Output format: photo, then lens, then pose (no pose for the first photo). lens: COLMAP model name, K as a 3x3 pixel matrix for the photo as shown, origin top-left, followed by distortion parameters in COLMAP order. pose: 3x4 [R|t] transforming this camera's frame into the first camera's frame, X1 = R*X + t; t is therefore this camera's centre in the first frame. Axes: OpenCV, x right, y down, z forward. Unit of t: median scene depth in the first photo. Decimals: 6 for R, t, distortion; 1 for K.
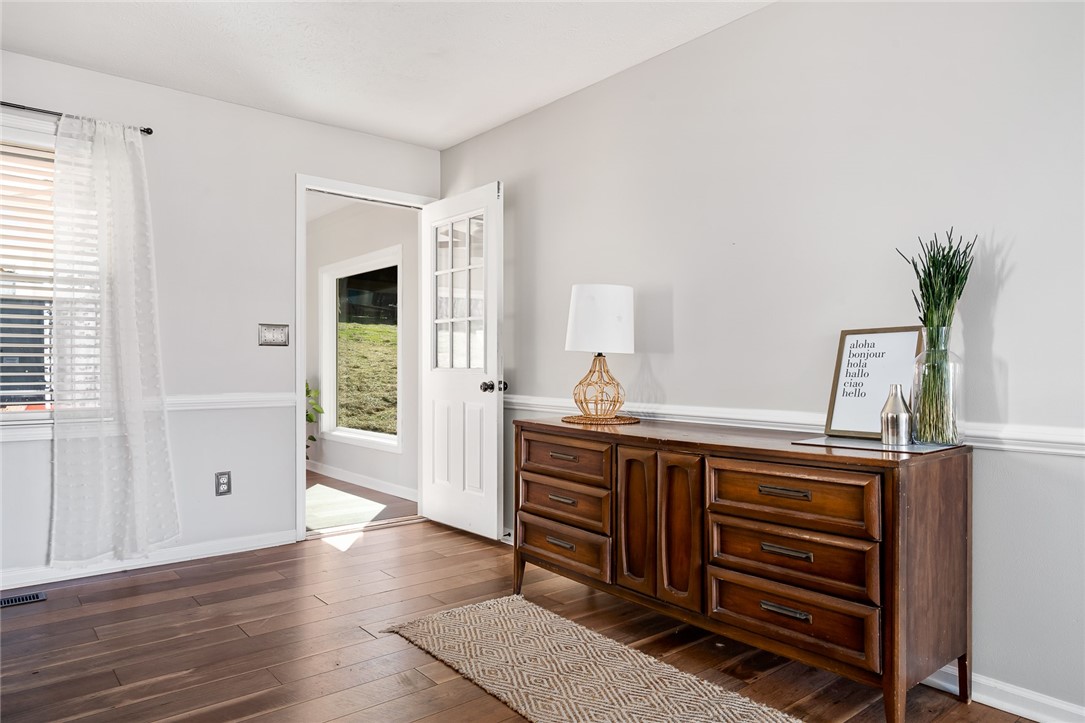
lens RADIAL K [[692.2, 0, 546.3], [0, 692.2, 370.8], [0, 0, 1]] dist [0.000661, 0.000943]
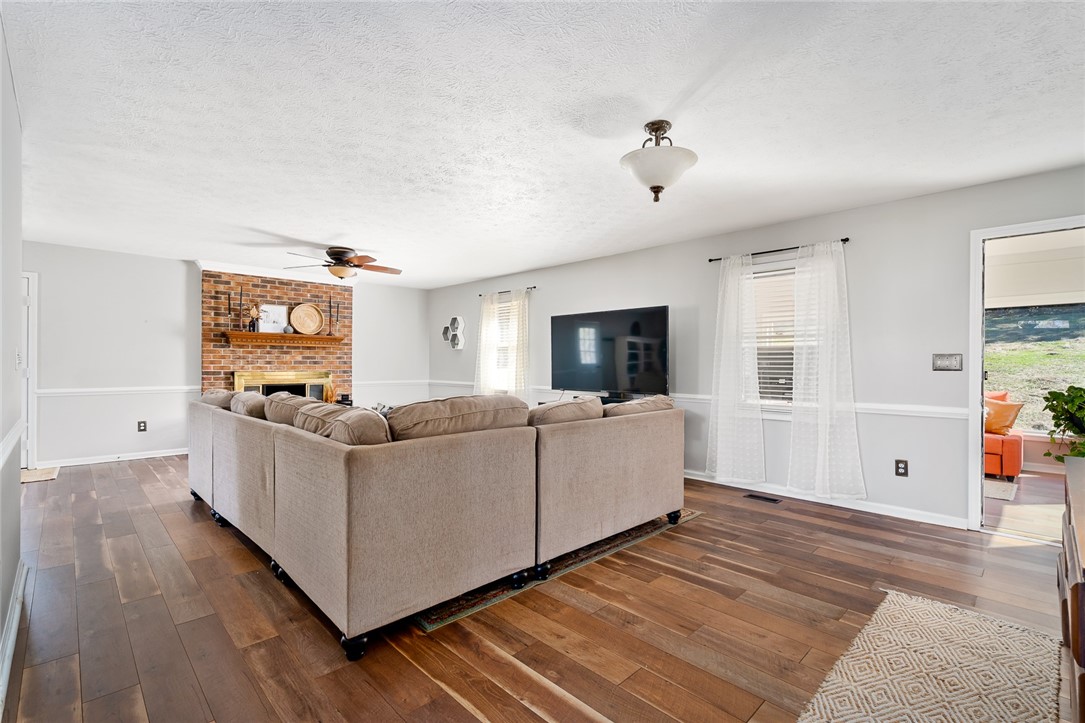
lens RADIAL K [[490.5, 0, 541.9], [0, 490.5, 364.1], [0, 0, 1]] dist [-0.001571, 0.000098]
pose [[0.090490, -0.000150, -0.995897, 0.599196], [-0.012643, 0.999919, -0.001299, -0.050525], [0.995817, 0.012708, 0.090481, 0.219663]]
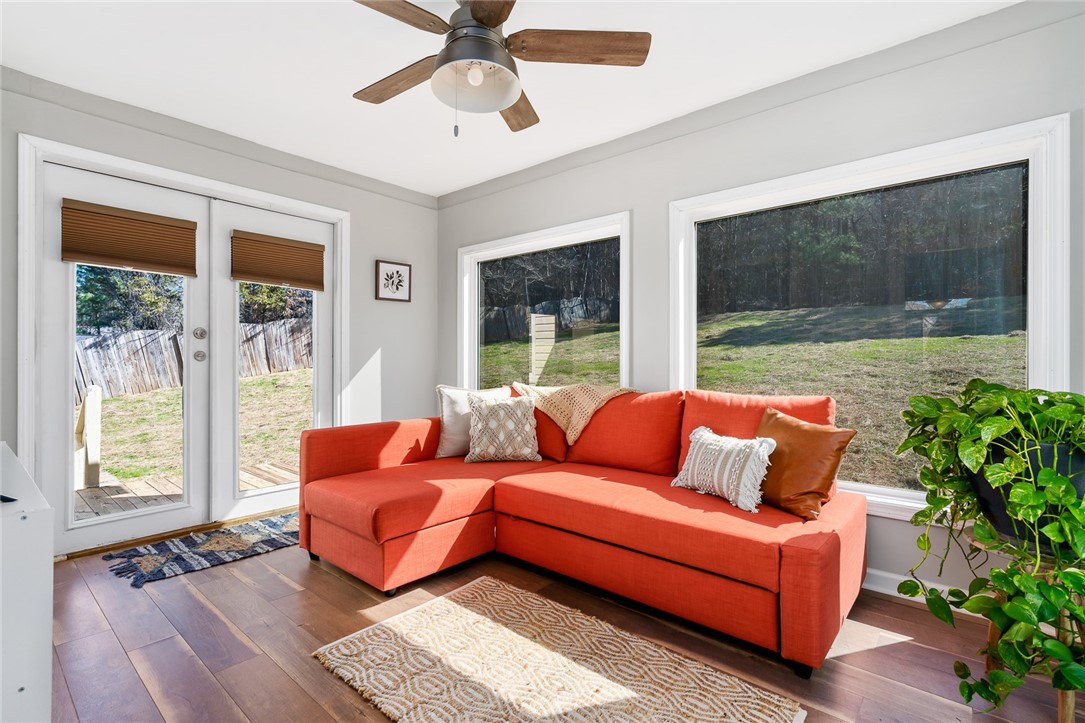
lens RADIAL K [[490.5, 0, 541.9], [0, 490.5, 364.1], [0, 0, 1]] dist [-0.001571, 0.000098]
pose [[0.171049, 0.004054, -0.985254, -0.452835], [-0.006260, 0.999976, 0.003028, -0.018554], [0.985243, 0.005650, 0.171070, 1.614414]]
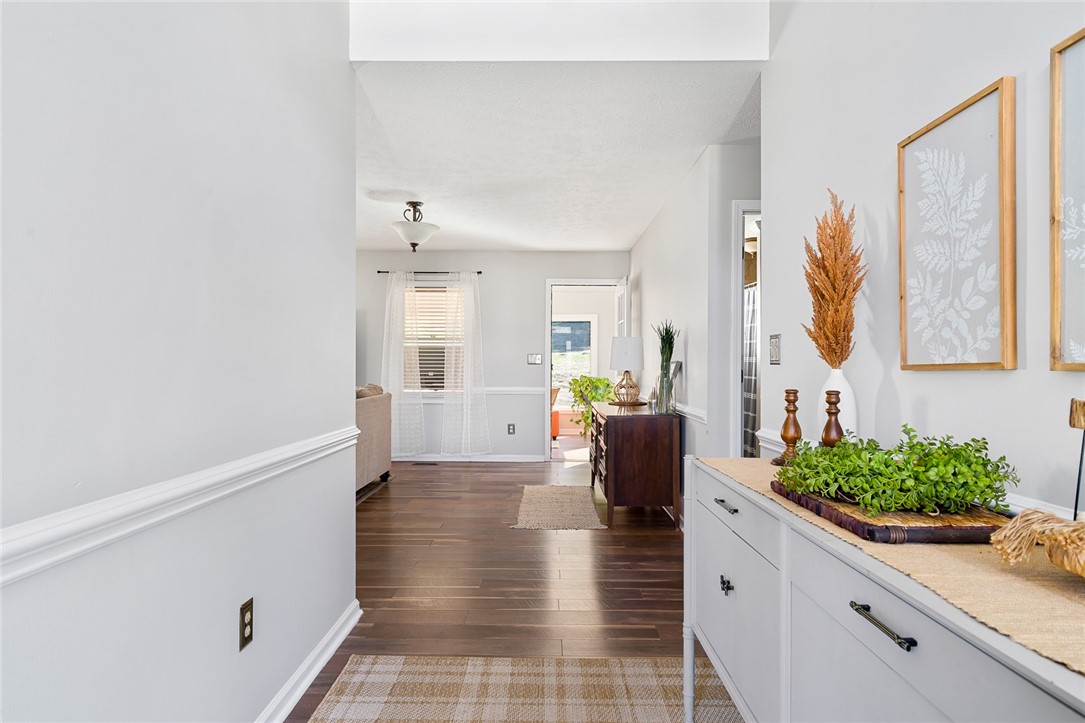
lens RADIAL K [[662.4, 0, 542.5], [0, 662.4, 361.5], [0, 0, 1]] dist [0.000790, -0.000125]
pose [[0.771593, -0.002787, -0.636110, 1.165748], [-0.006541, 0.999903, -0.012314, -0.027206], [0.636082, 0.013662, 0.771500, -0.667424]]
